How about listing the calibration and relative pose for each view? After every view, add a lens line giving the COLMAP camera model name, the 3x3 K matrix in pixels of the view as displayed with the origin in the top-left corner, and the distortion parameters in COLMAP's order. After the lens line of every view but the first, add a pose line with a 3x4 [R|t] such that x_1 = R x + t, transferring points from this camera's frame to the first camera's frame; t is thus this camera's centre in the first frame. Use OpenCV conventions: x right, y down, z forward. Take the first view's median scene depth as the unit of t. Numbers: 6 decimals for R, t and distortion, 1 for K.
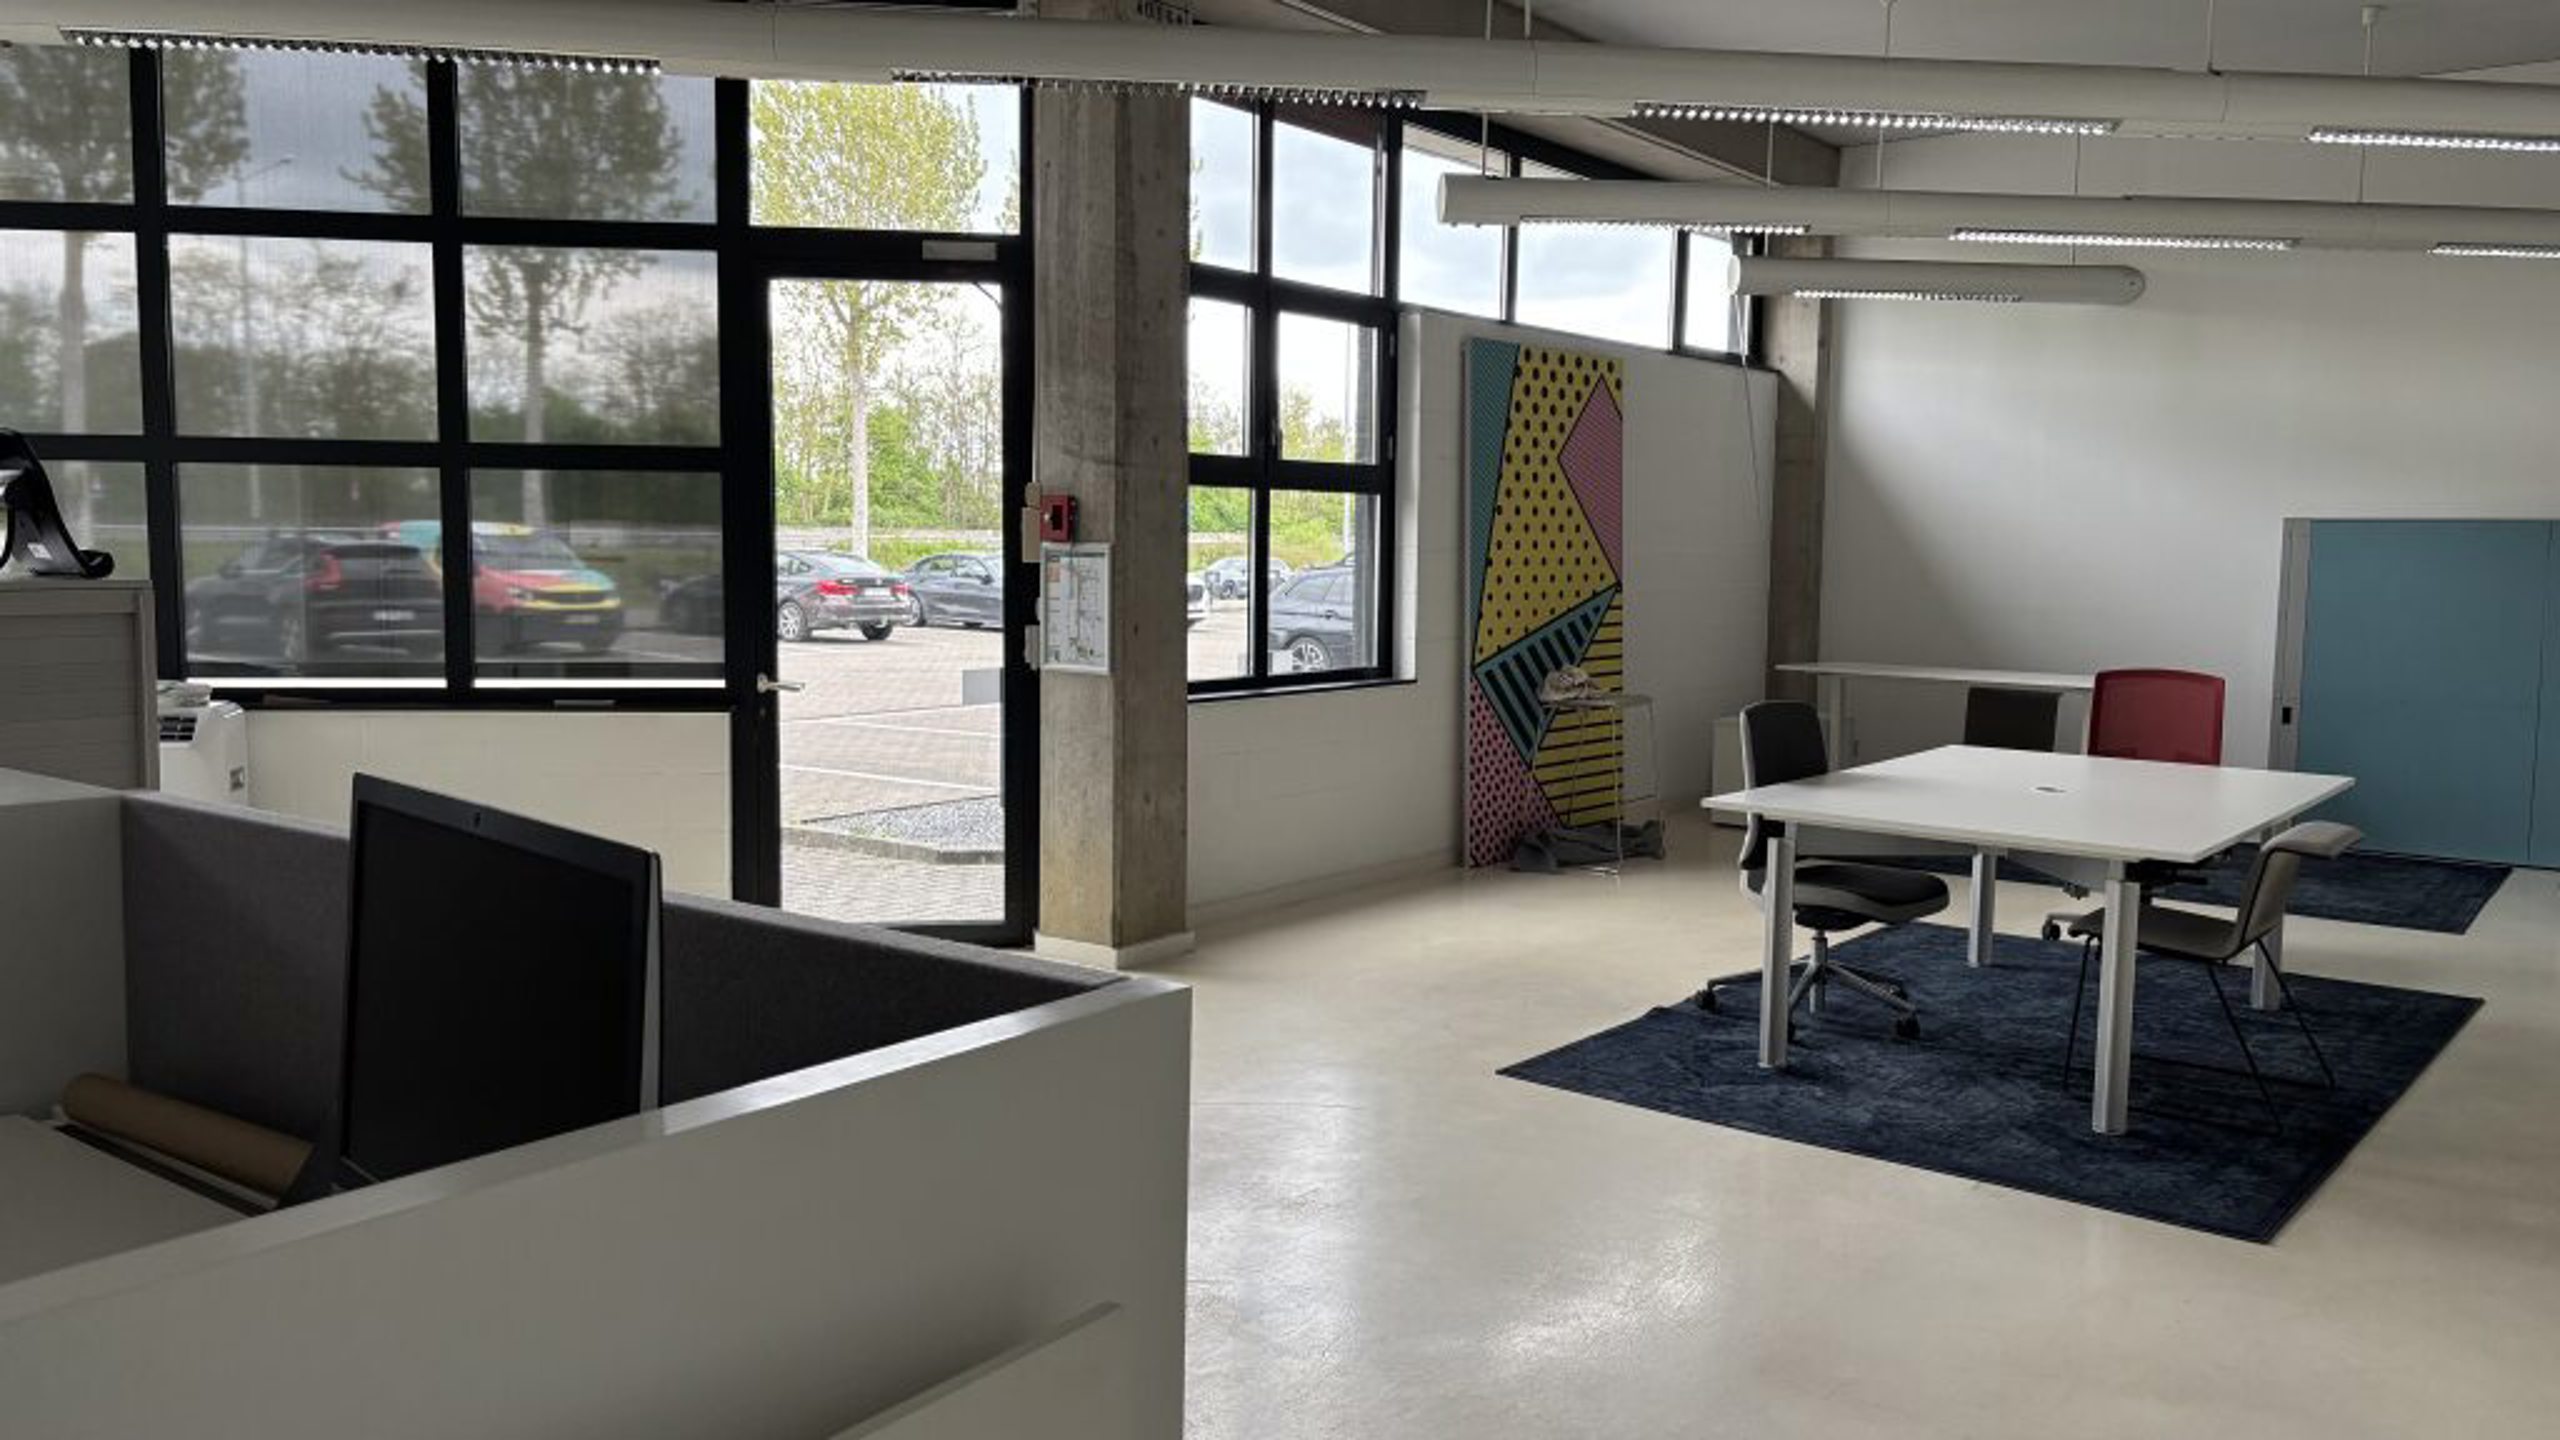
lens RADIAL K [[1971.5, 0, 1280.0], [0, 1971.5, 720.0], [0, 0, 1]] dist [0.095682, 0.000009]
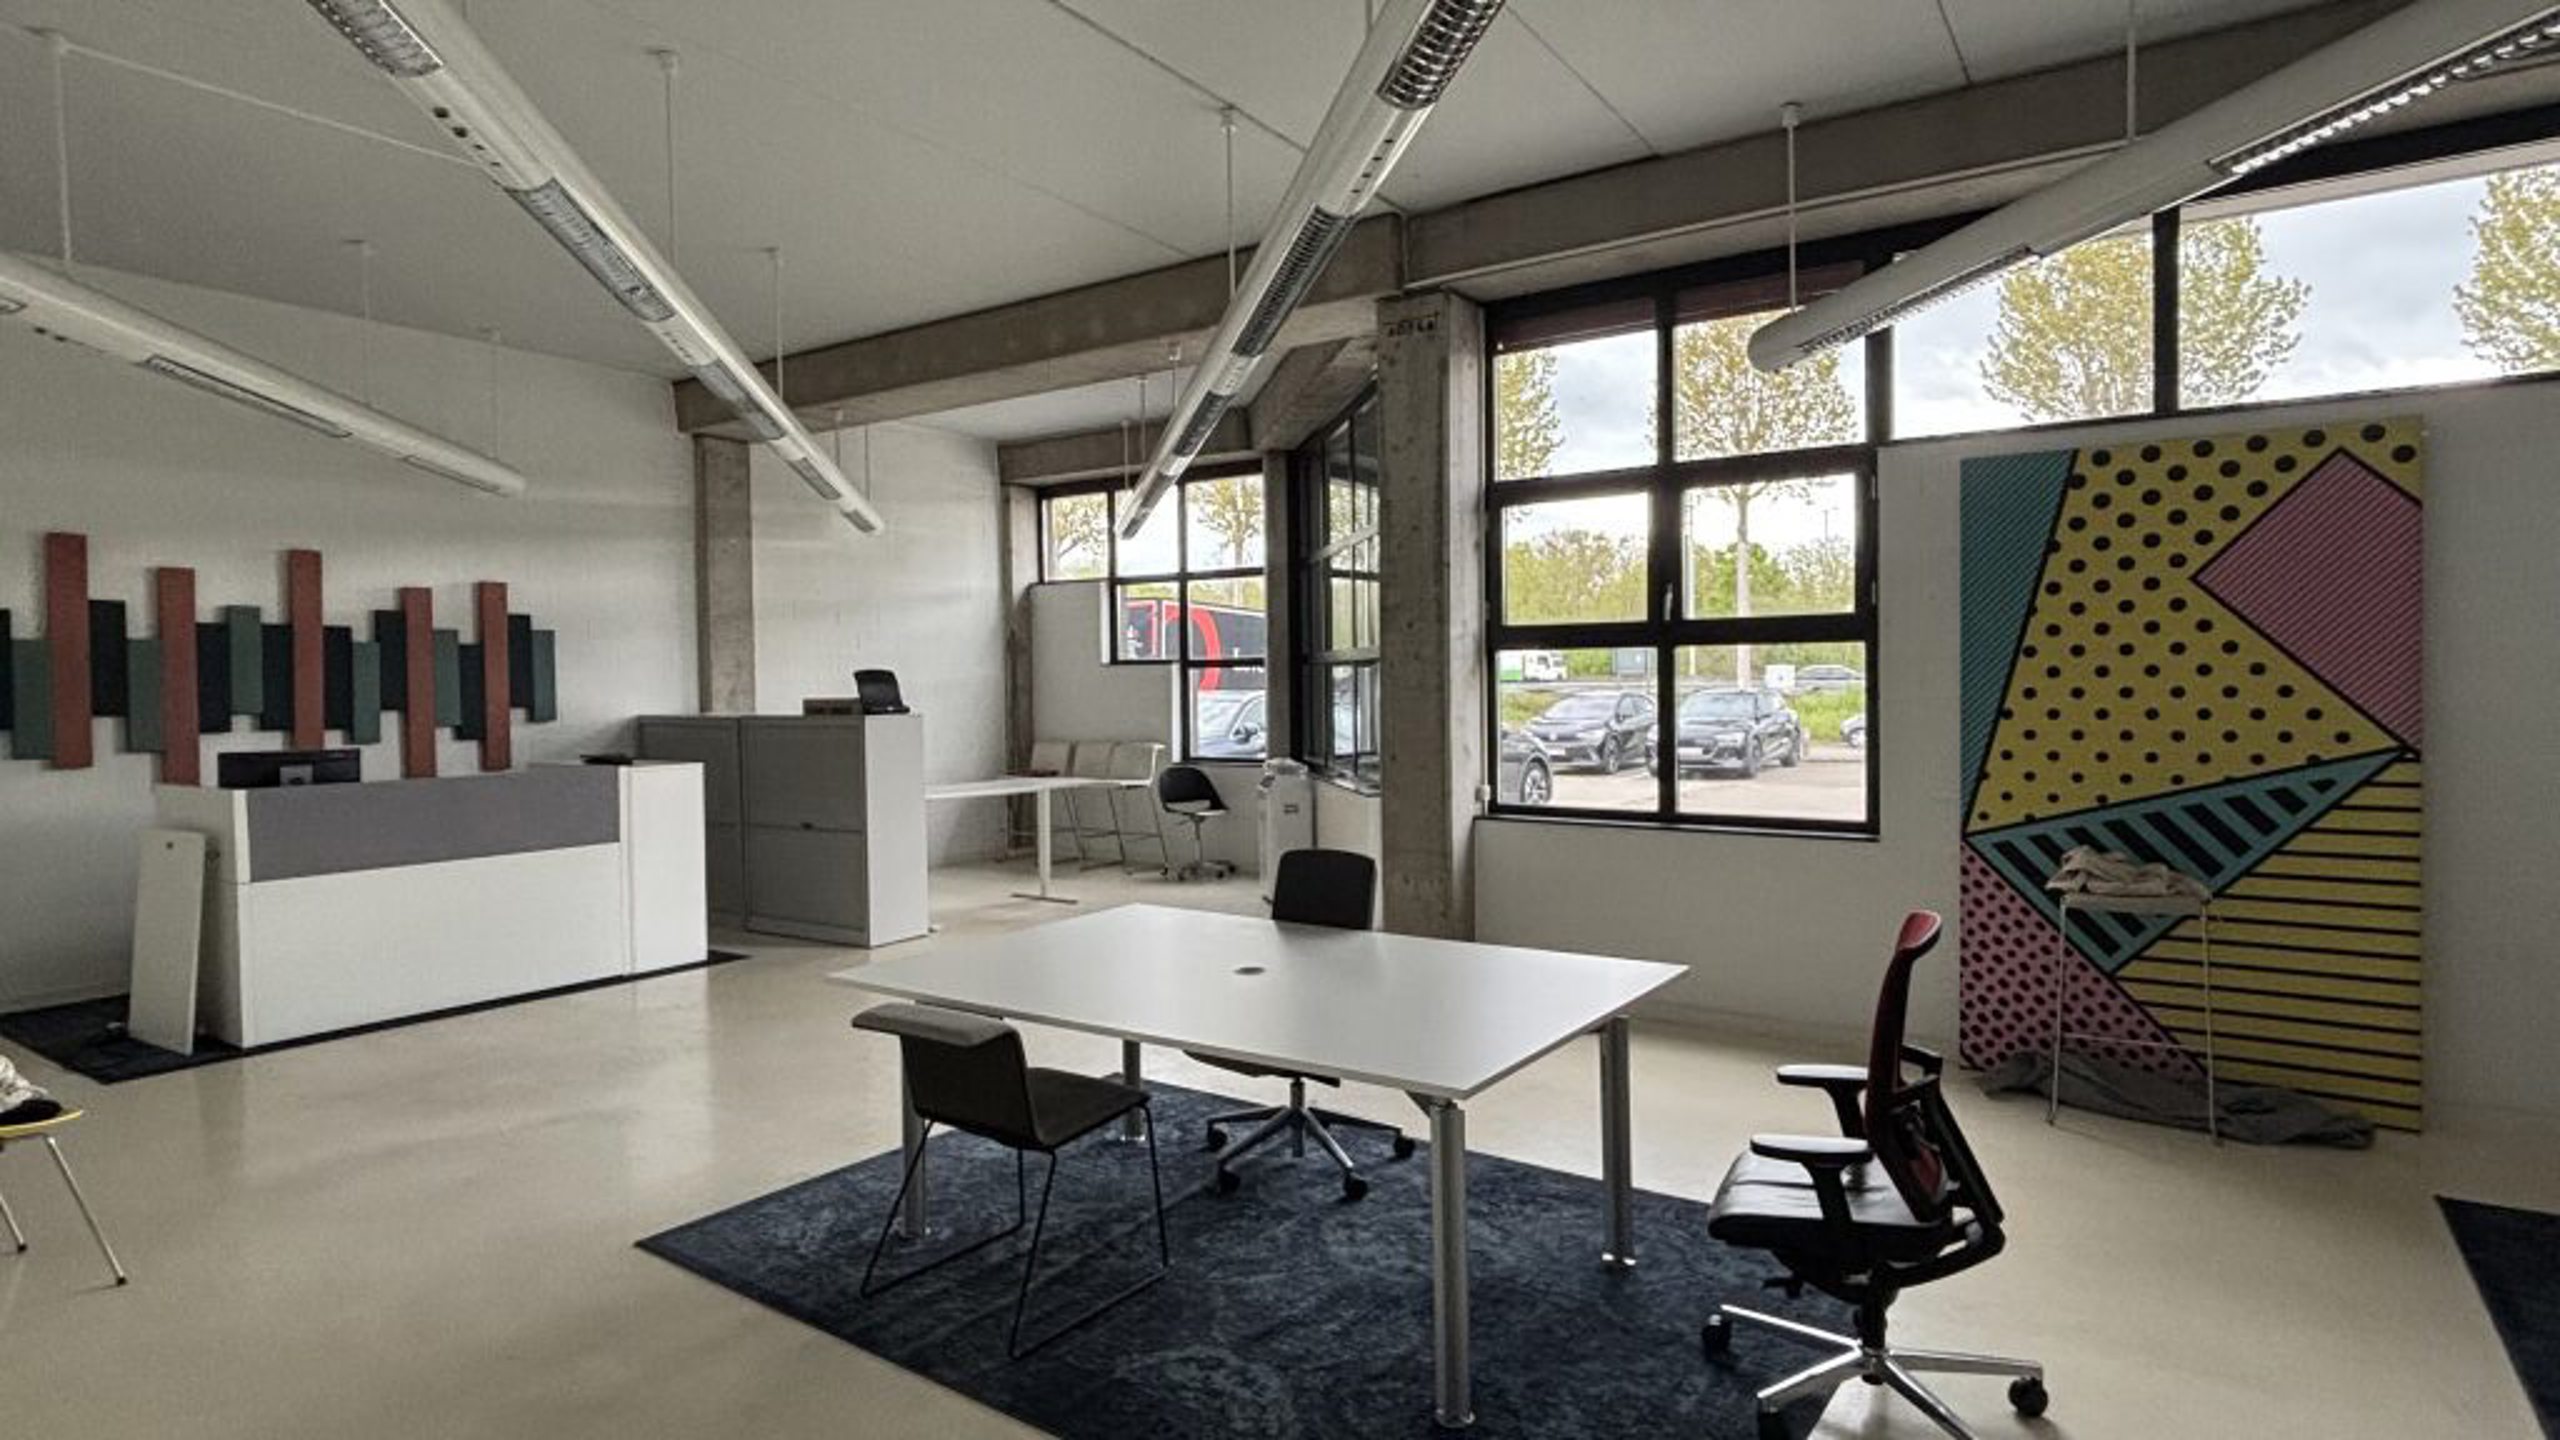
lens RADIAL K [[1320.4, 0, 1280.0], [0, 1320.4, 720.0], [0, 0, 1]] dist [-0.020152, -0.000291]
pose [[0.034826, 0.008811, -0.999355, 0.661271], [-0.086928, 0.996198, 0.005754, -0.053903], [0.995606, 0.086672, 0.035460, 0.676497]]
